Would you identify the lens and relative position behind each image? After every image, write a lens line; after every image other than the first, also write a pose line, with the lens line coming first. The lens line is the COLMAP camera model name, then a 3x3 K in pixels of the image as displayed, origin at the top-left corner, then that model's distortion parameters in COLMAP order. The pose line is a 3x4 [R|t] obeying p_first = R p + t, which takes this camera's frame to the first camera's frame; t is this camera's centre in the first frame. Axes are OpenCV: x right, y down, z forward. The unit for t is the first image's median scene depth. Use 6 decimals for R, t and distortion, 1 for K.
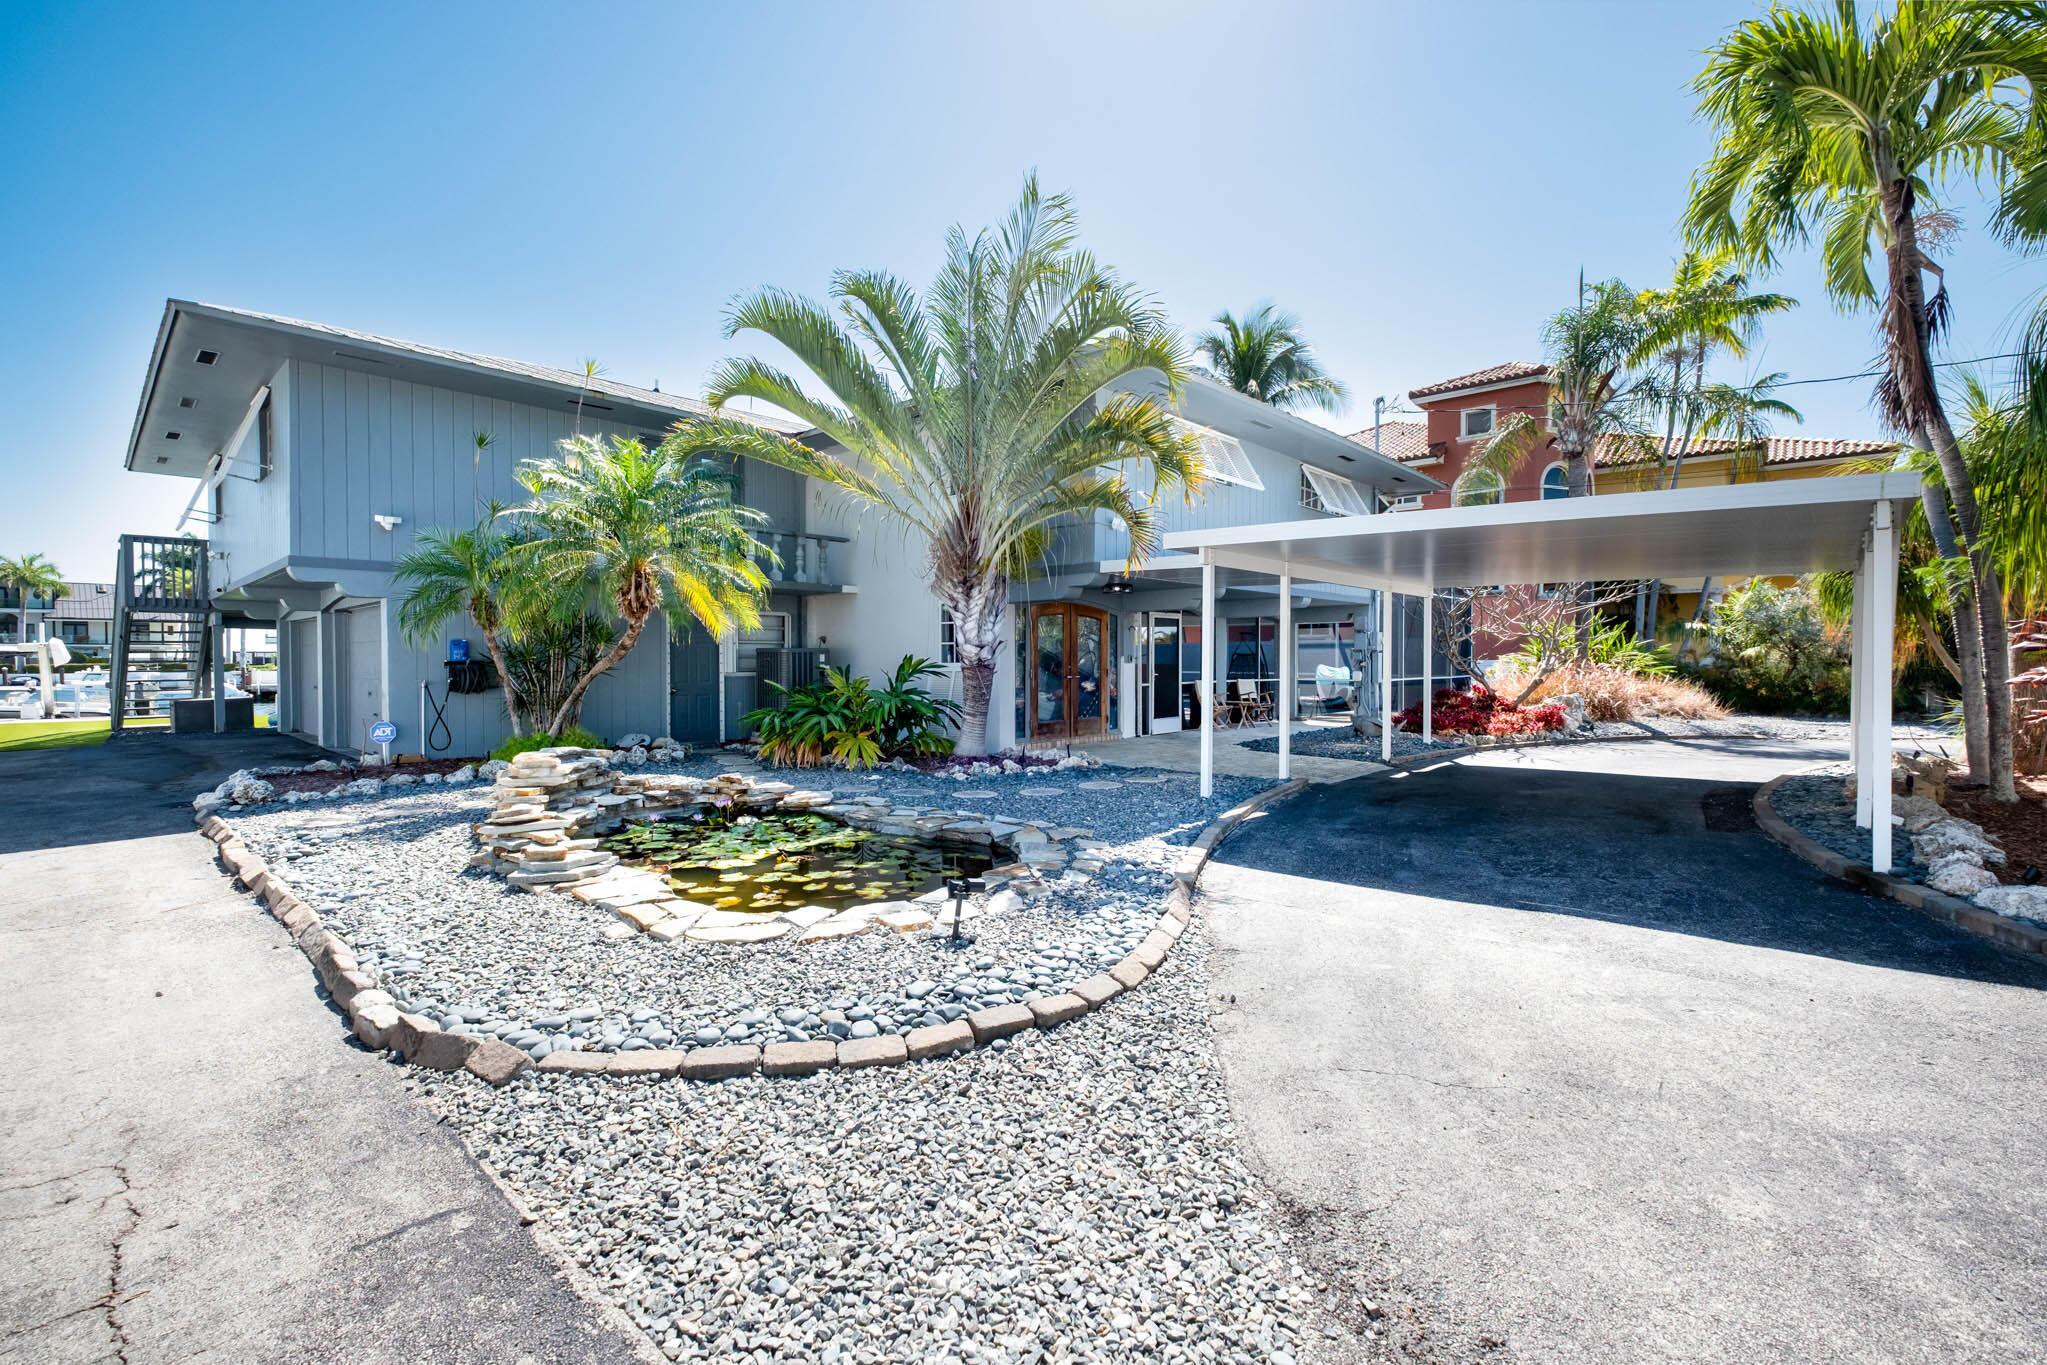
lens RADIAL K [[883.3, 0, 1025.4], [0, 883.3, 672.7], [0, 0, 1]] dist [-0.007097, -0.003099]
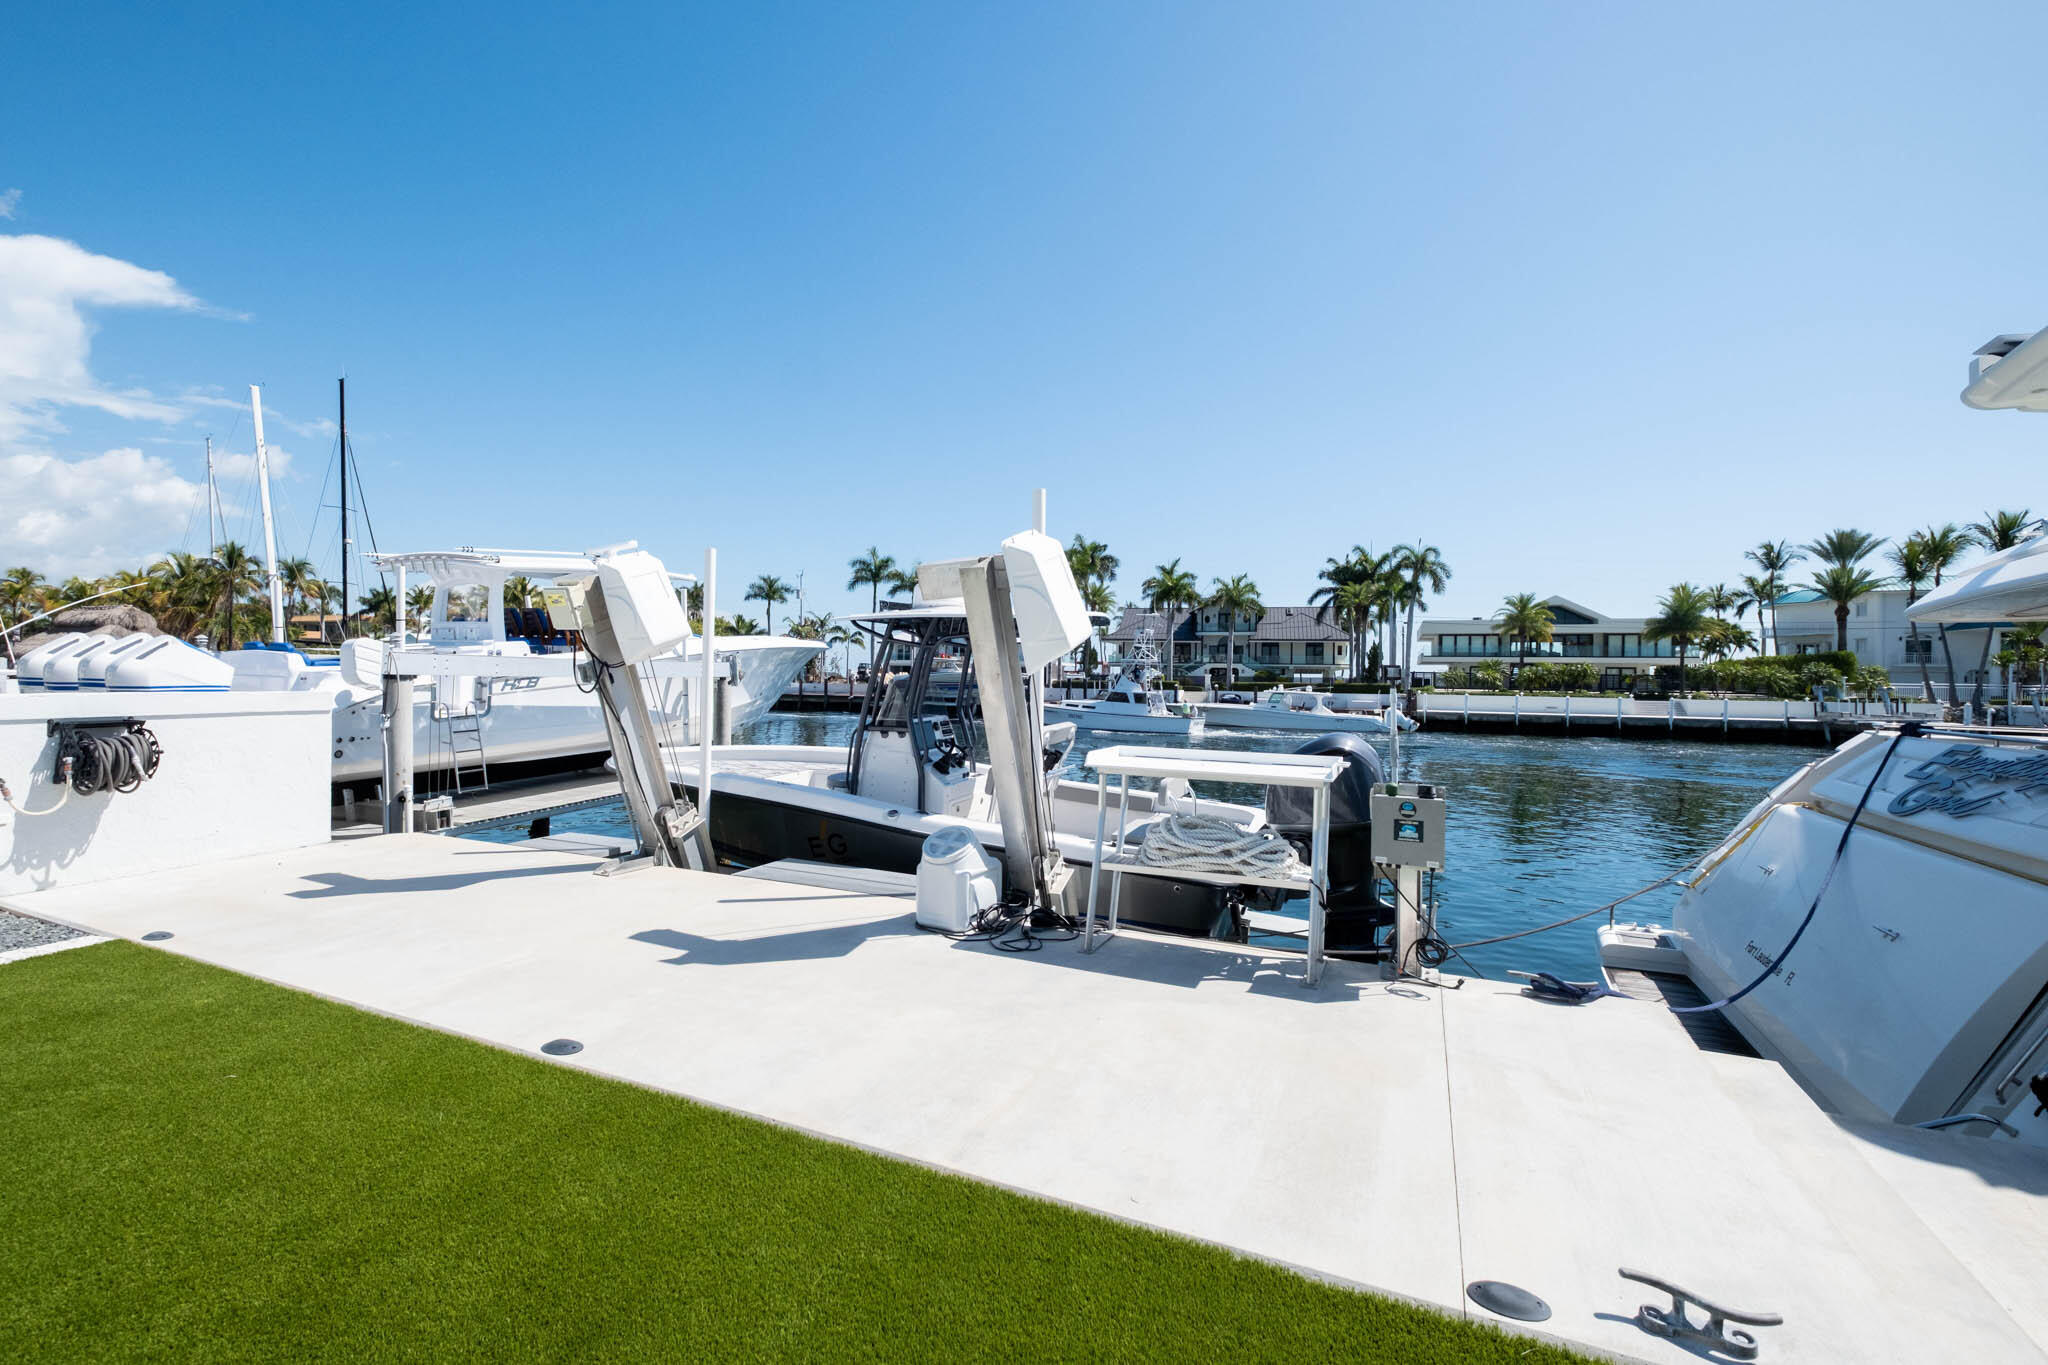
lens RADIAL K [[883.7, 0, 1009.4], [0, 883.7, 673.4], [0, 0, 1]] dist [-0.007097, -0.003099]
pose [[0.433056, 0.005265, -0.901352, -1.690065], [-0.031827, 0.999449, -0.009453, -0.009069], [0.900805, 0.032781, 0.432984, 1.636063]]
